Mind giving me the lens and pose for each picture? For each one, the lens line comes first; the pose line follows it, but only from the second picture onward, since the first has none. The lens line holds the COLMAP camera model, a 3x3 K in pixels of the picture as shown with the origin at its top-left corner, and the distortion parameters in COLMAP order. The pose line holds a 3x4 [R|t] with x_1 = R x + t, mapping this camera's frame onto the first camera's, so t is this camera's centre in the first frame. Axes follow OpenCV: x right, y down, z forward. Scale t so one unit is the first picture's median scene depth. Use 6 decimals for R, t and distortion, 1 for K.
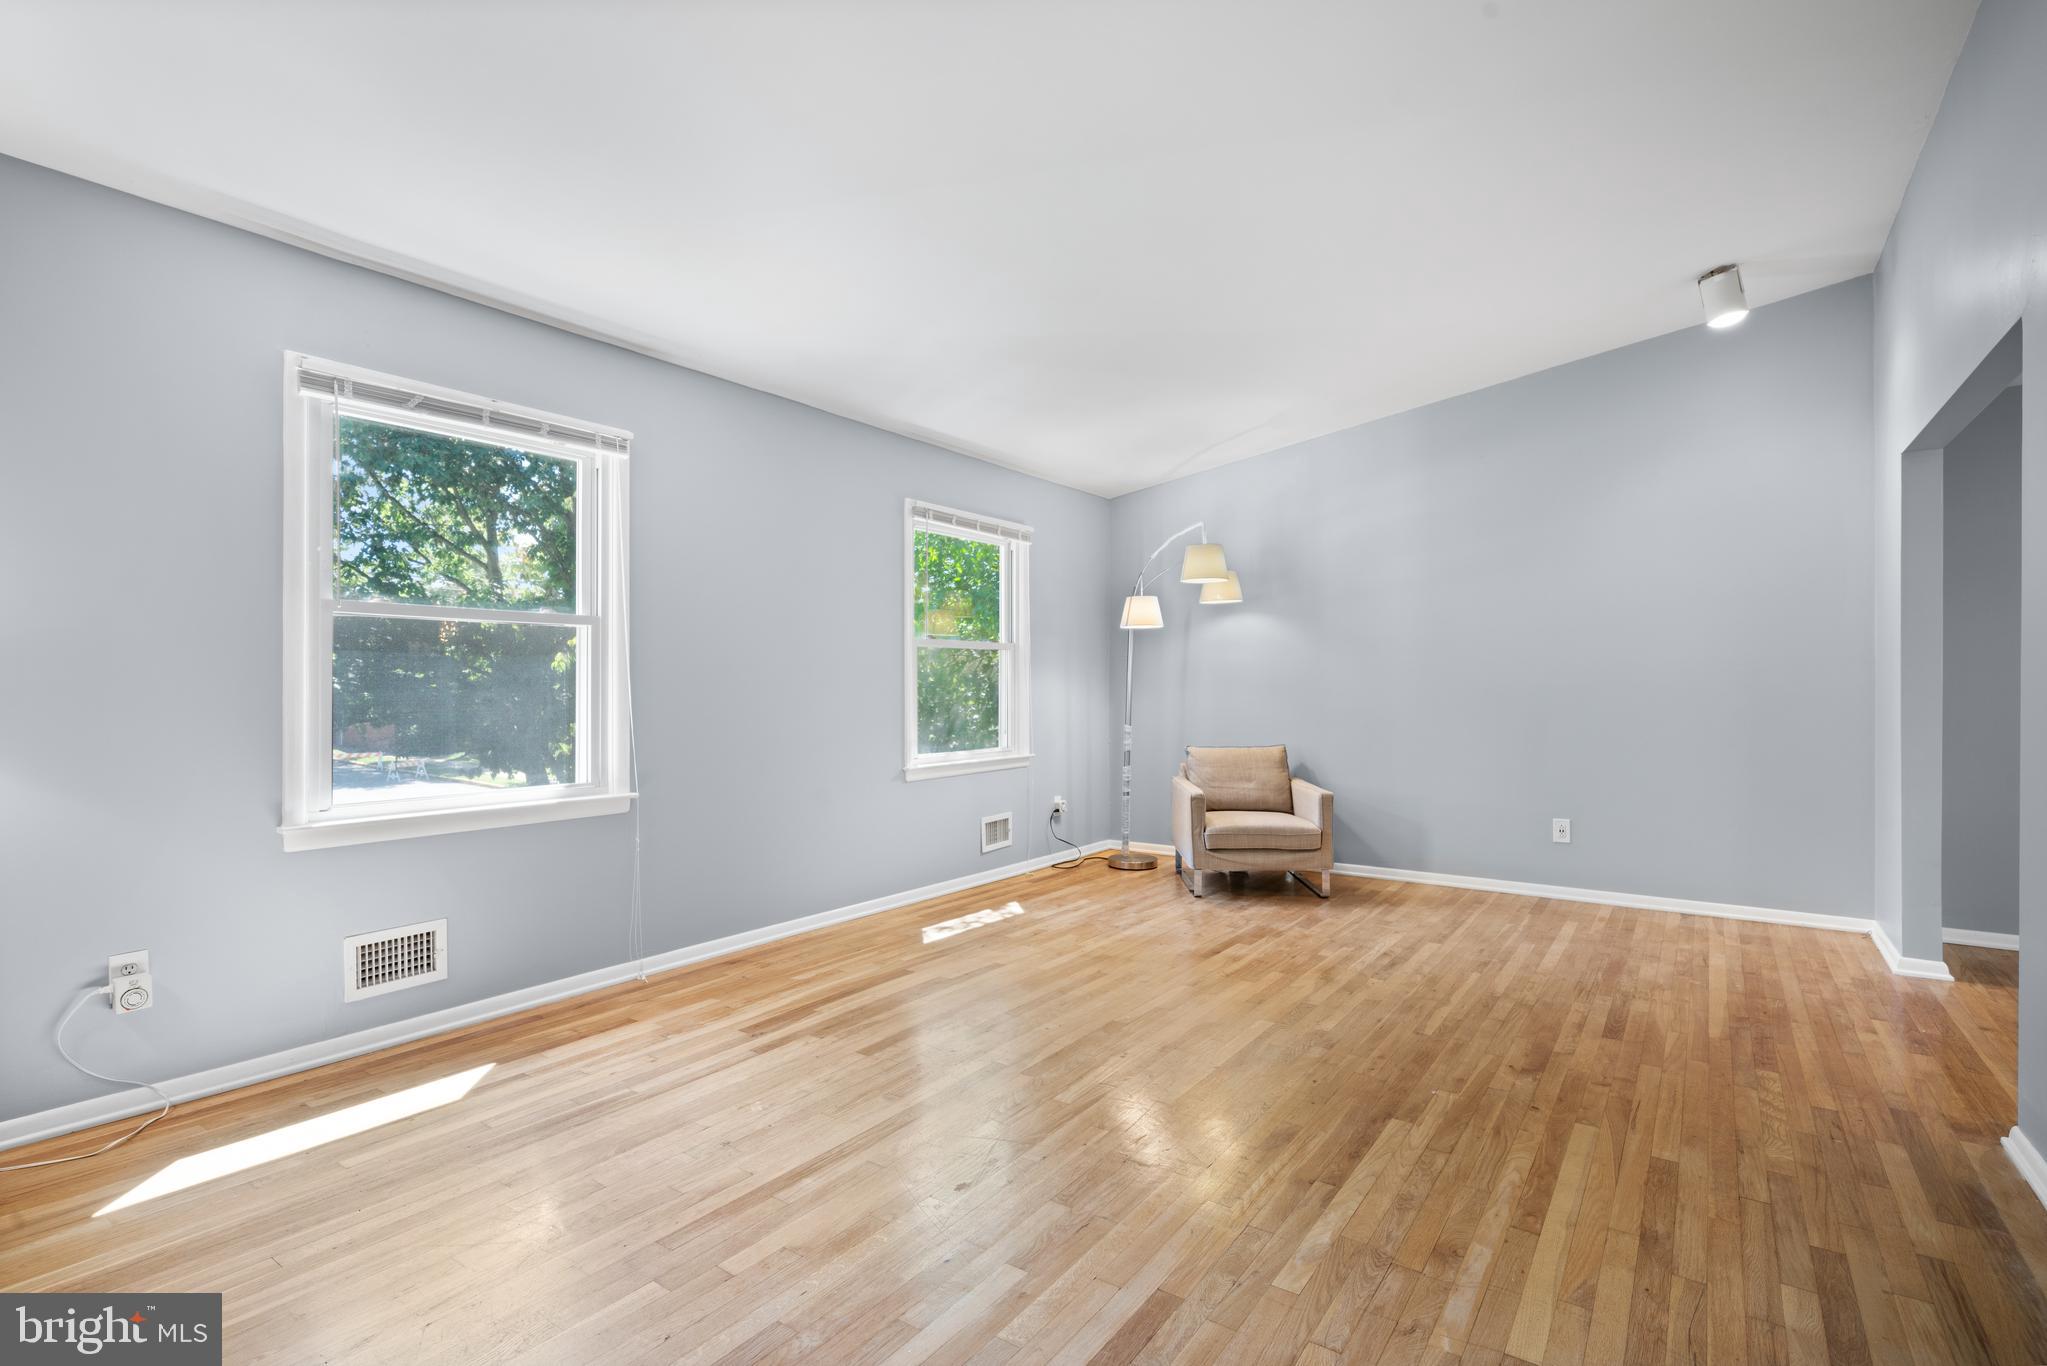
lens RADIAL K [[991.5, 0, 1007.2], [0, 991.5, 687.6], [0, 0, 1]] dist [-0.005763, -0.000173]
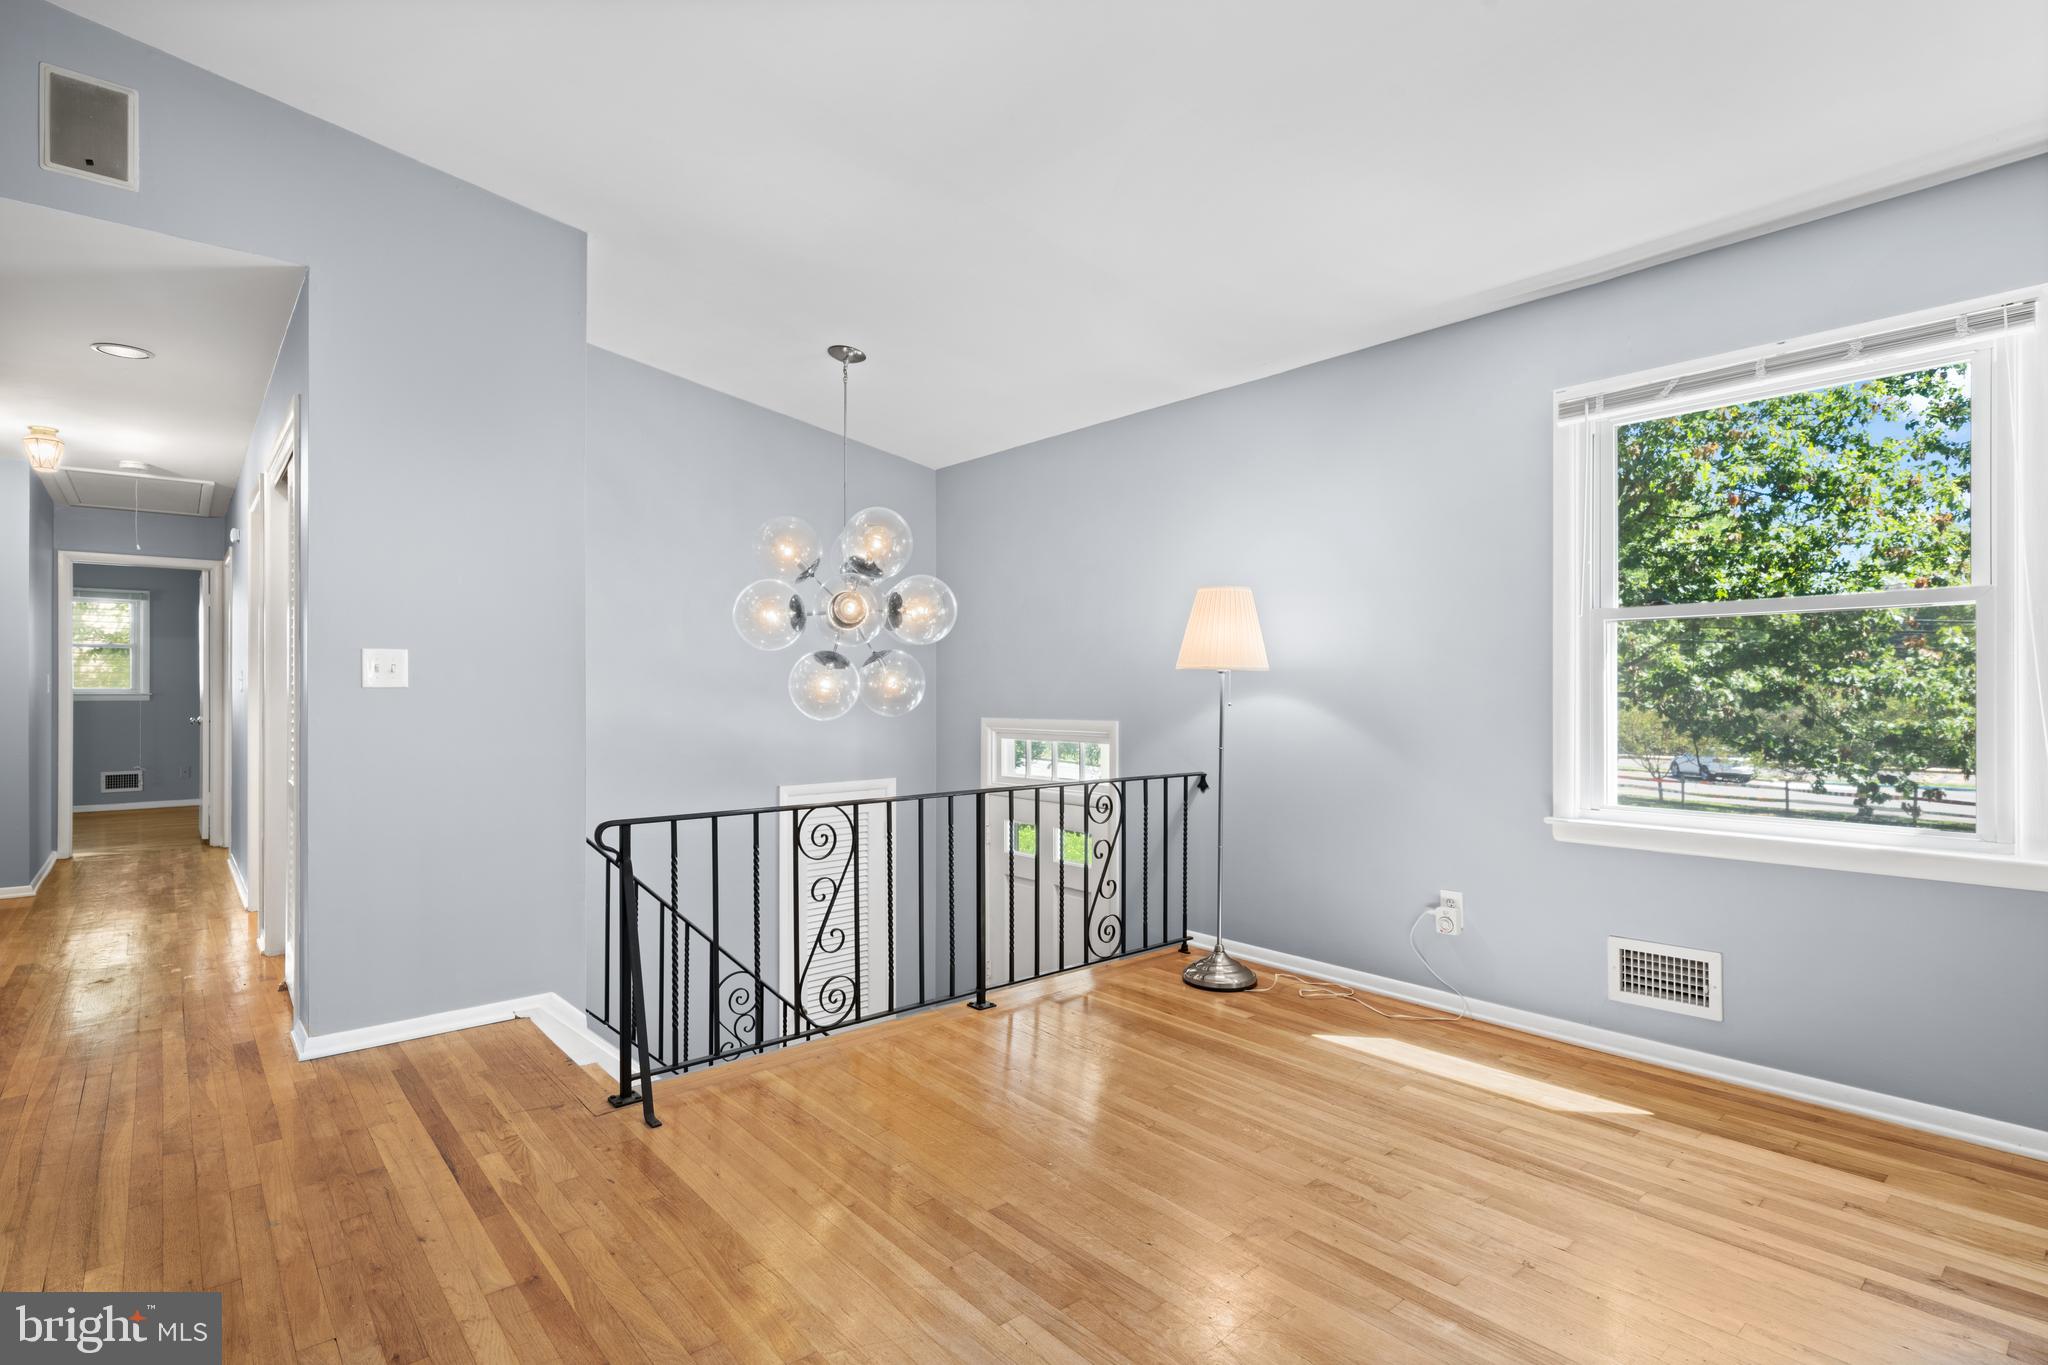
lens RADIAL K [[992.0, 0, 1034.0], [0, 992.0, 688.6], [0, 0, 1]] dist [-0.005763, -0.000173]
pose [[-0.240473, -0.014942, -0.970541, 0.468620], [-0.013245, 0.999839, -0.012112, 0.017285], [0.970565, 0.009942, -0.240633, 0.657822]]
